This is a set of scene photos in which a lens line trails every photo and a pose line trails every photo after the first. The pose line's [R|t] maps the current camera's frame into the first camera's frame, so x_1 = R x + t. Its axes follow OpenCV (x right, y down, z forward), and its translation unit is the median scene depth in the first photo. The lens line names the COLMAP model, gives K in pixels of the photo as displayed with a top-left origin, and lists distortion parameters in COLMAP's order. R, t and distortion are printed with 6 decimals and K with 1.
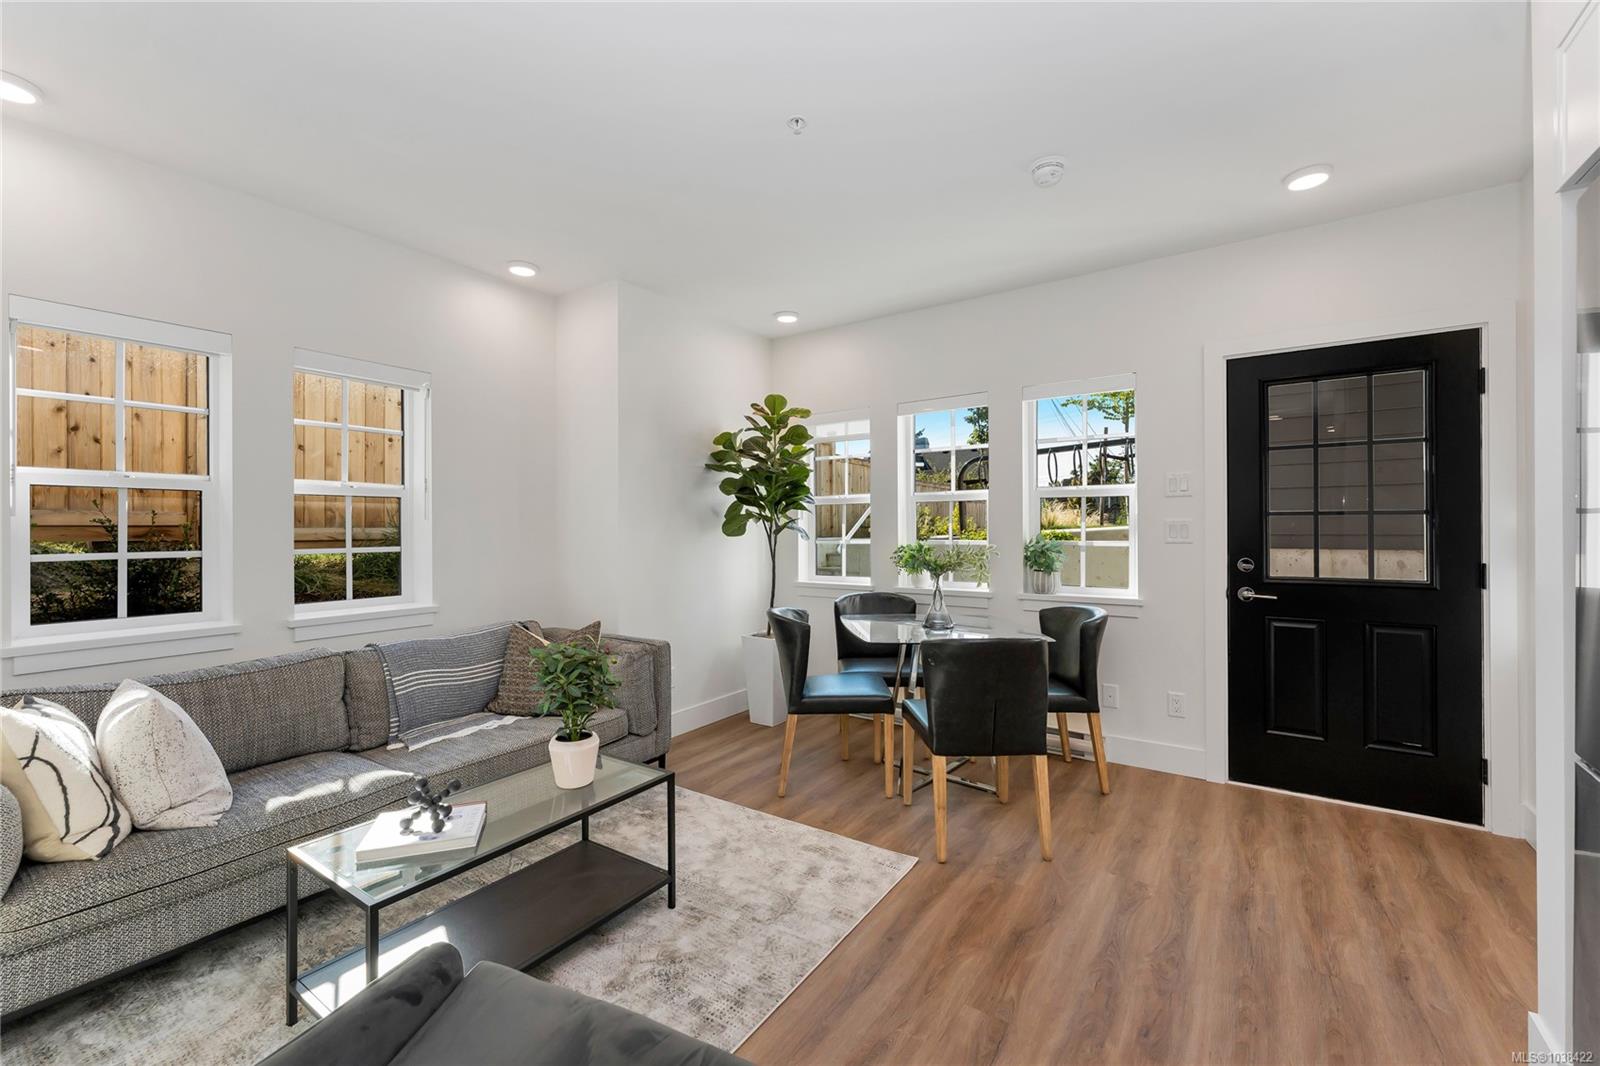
lens RADIAL K [[638.8, 0, 807.5], [0, 638.8, 532.8], [0, 0, 1]] dist [0.003438, -0.000450]
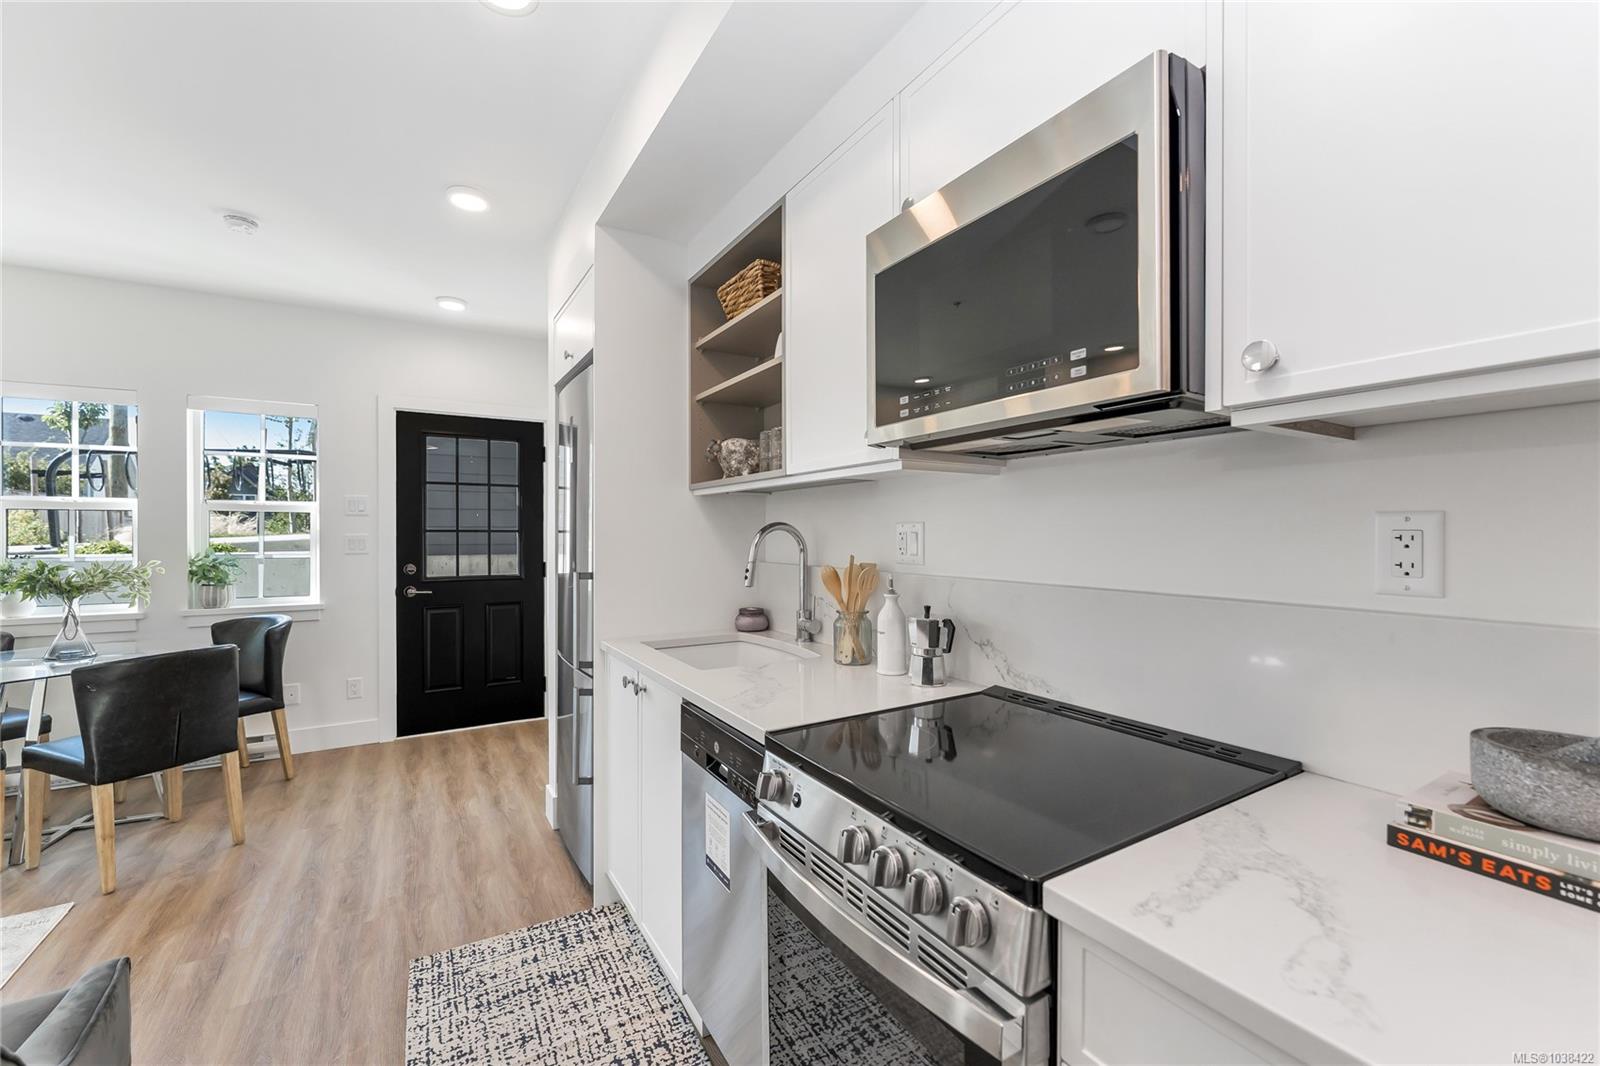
lens RADIAL K [[638.8, 0, 787.8], [0, 638.8, 529.0], [0, 0, 1]] dist [0.003438, -0.000450]
pose [[0.418727, 0.009099, 0.908066, -0.204022], [0.004488, 0.999917, -0.012088, -0.014234], [-0.908101, 0.009137, 0.418652, -0.283005]]
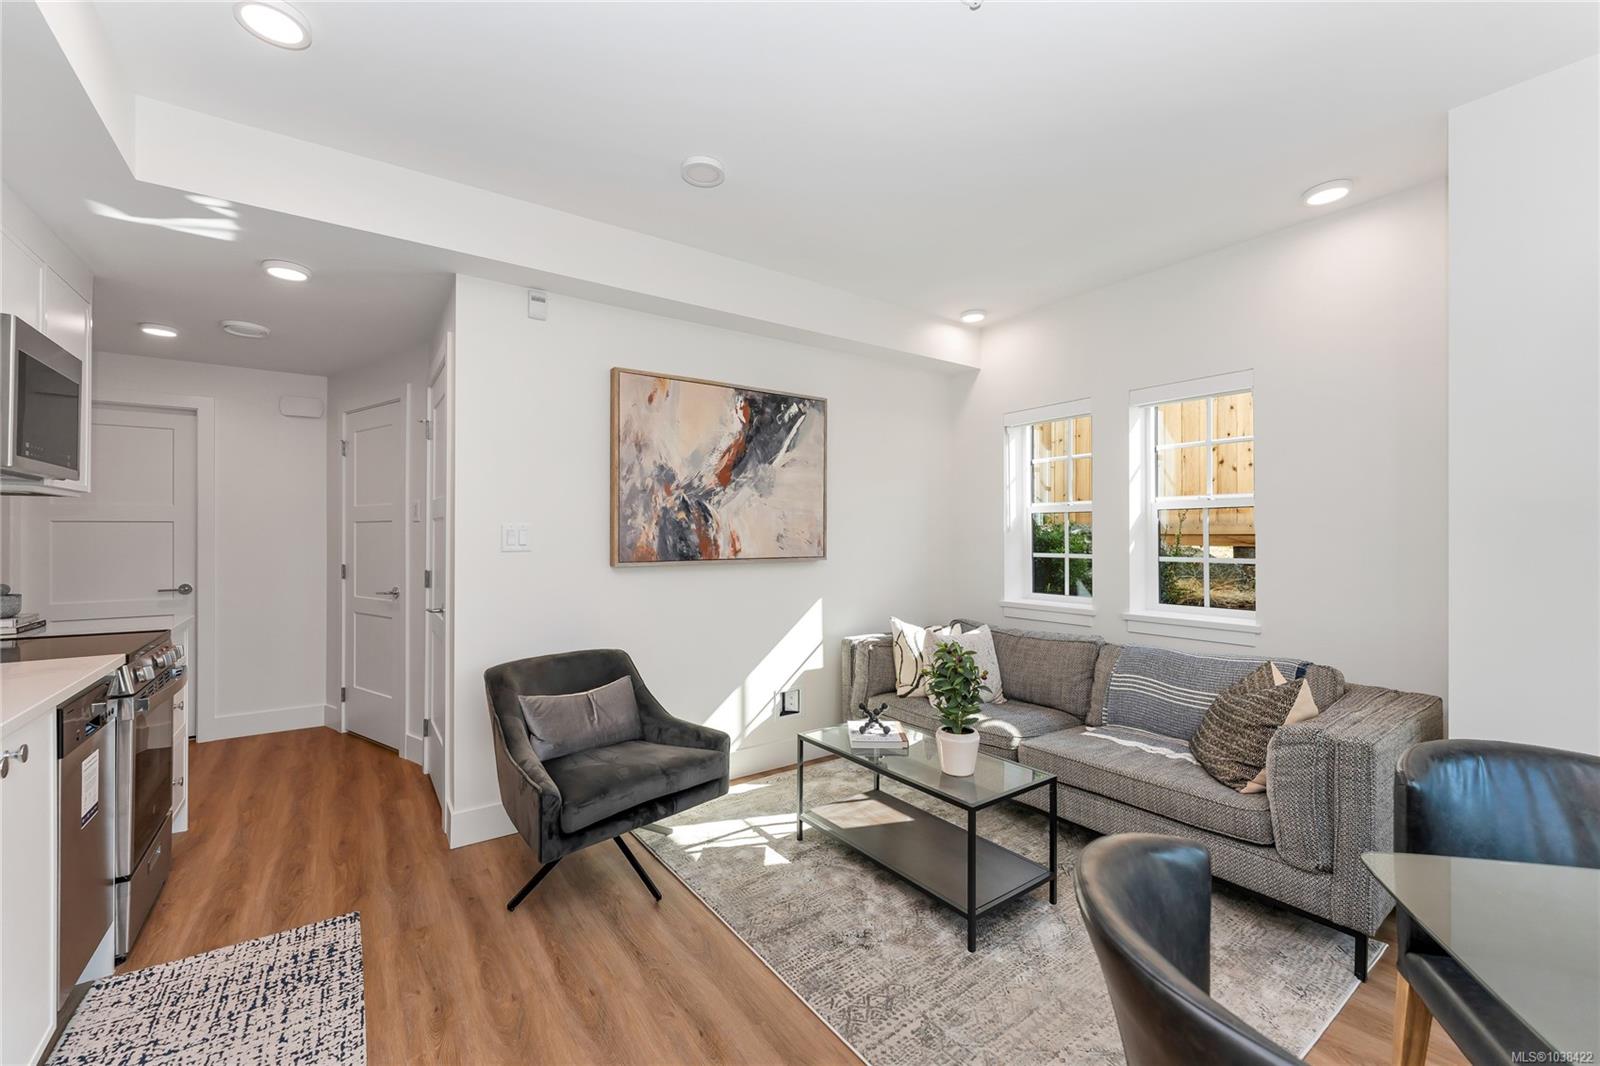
lens RADIAL K [[638.8, 0, 813.4], [0, 638.8, 544.4], [0, 0, 1]] dist [0.003438, -0.000450]
pose [[-0.331978, 0.002198, -0.943285, 3.509460], [0.022411, 0.999733, -0.005558, 0.063413], [0.943021, -0.022985, -0.331939, 5.990765]]
